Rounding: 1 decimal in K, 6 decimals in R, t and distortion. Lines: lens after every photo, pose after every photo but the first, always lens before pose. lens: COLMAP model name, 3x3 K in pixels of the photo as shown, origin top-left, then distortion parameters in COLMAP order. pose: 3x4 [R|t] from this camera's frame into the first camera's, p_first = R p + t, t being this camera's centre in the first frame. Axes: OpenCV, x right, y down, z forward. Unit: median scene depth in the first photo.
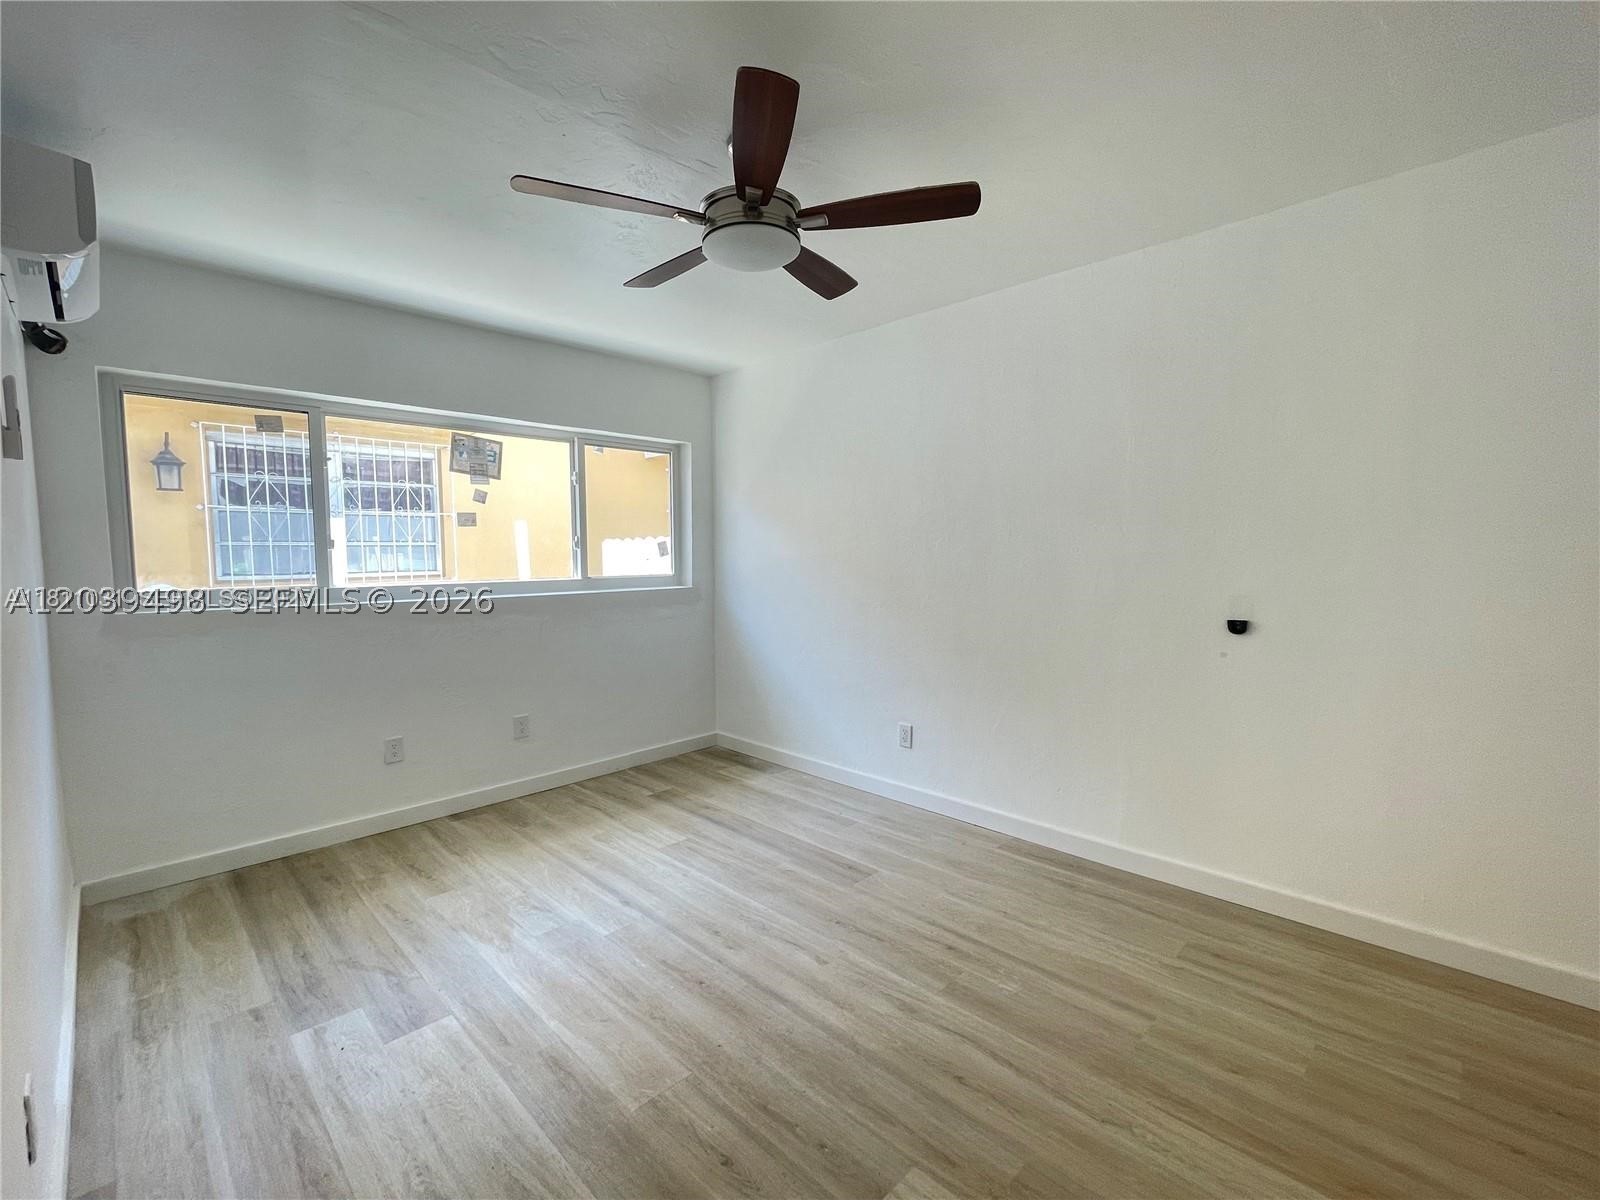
lens RADIAL K [[708.8, 0, 798.5], [0, 708.8, 593.7], [0, 0, 1]] dist [-0.003265, 0.000084]
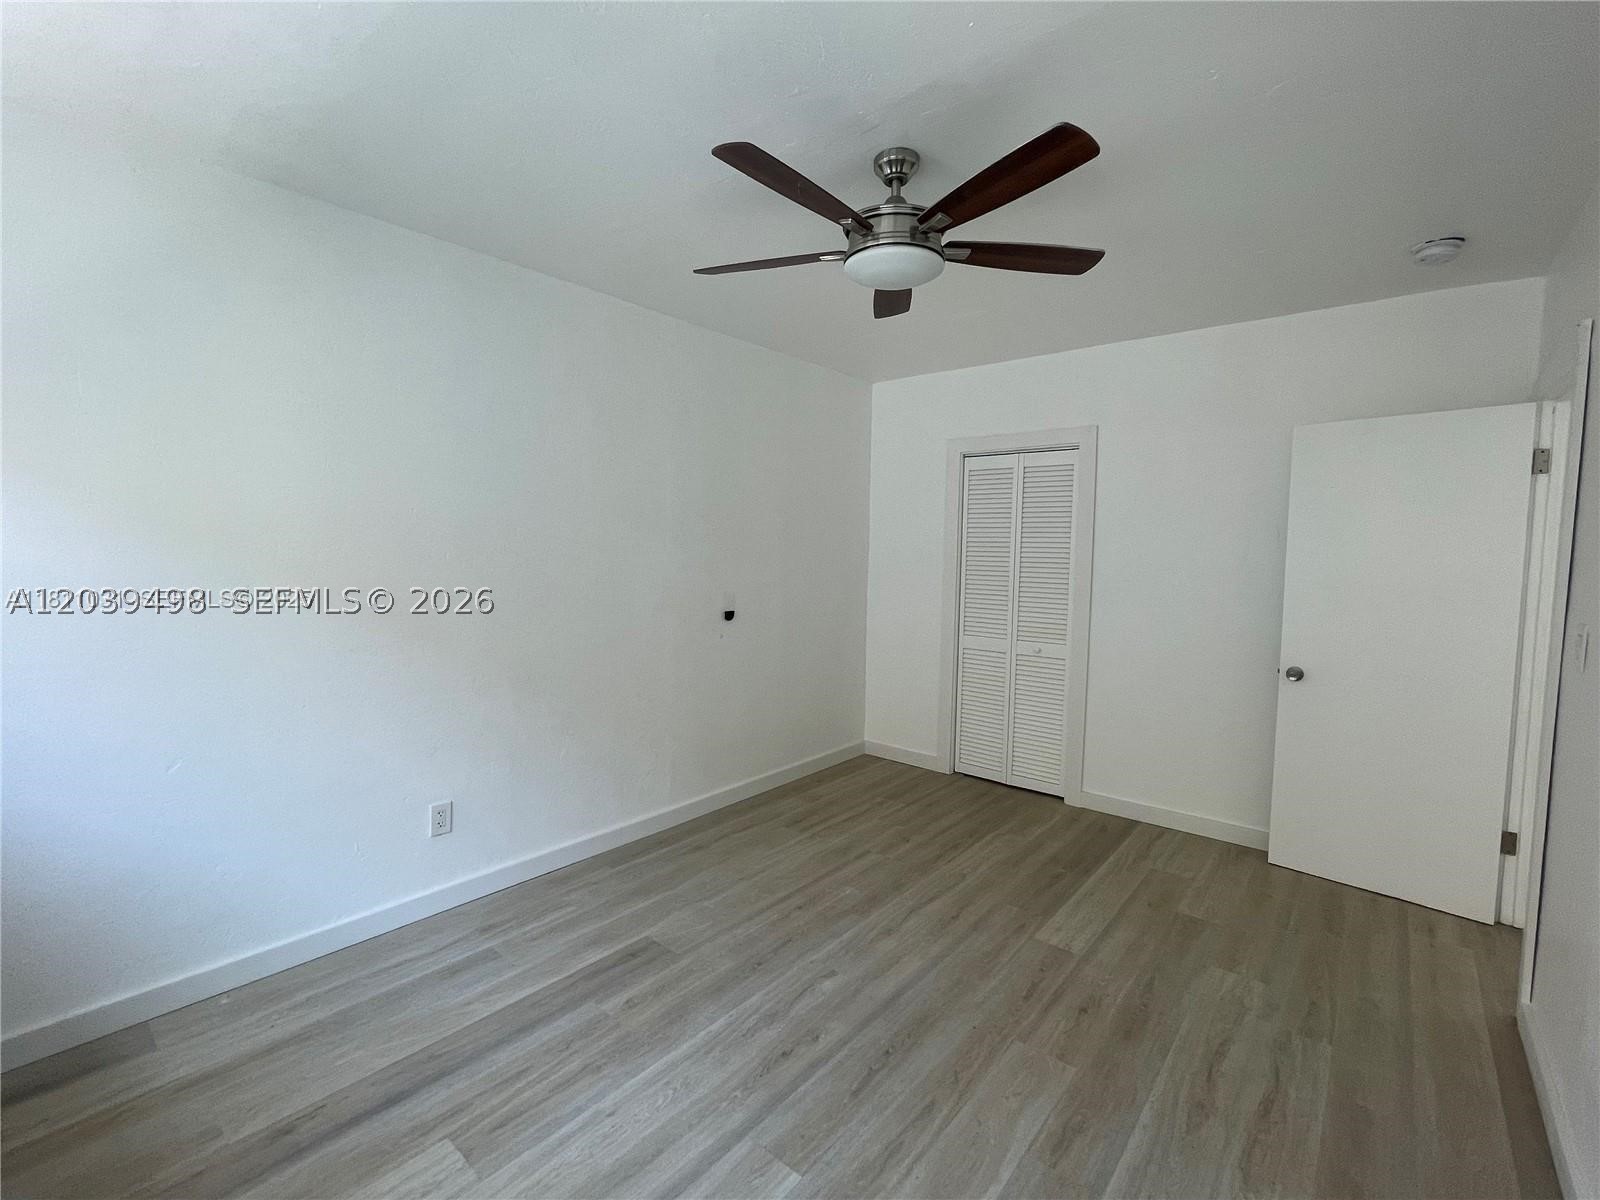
lens RADIAL K [[708.8, 0, 798.5], [0, 708.8, 593.7], [0, 0, 1]] dist [-0.003265, 0.000084]
pose [[-0.087418, -0.057069, 0.994536, -0.875913], [0.045687, 0.997077, 0.061231, -0.084334], [-0.995124, 0.050790, -0.084555, 1.023068]]
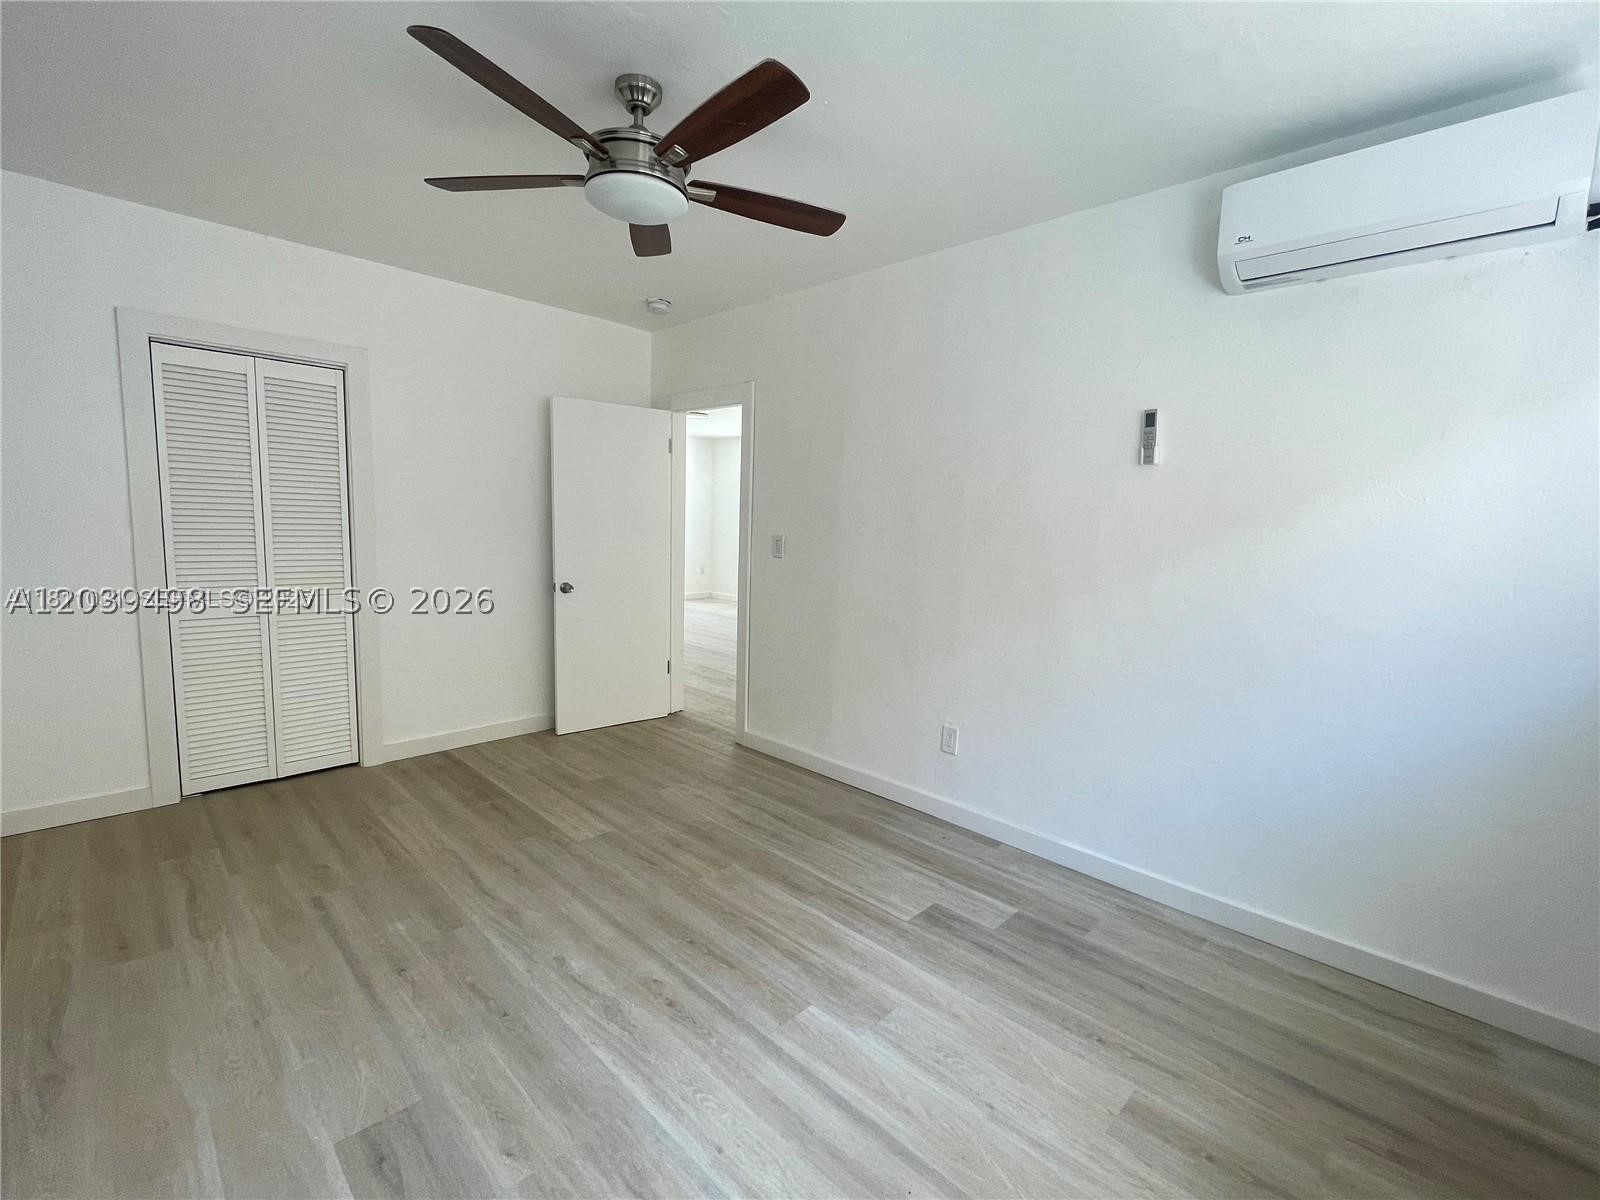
lens RADIAL K [[703.6, 0, 800.0], [0, 703.6, 600.0], [0, 0, 1]] dist [0.001197, -0.000013]
pose [[-0.999682, -0.022164, -0.012020, -0.239455], [-0.023938, 0.984037, 0.176345, -0.102637], [0.007919, 0.176577, -0.984255, 1.685630]]
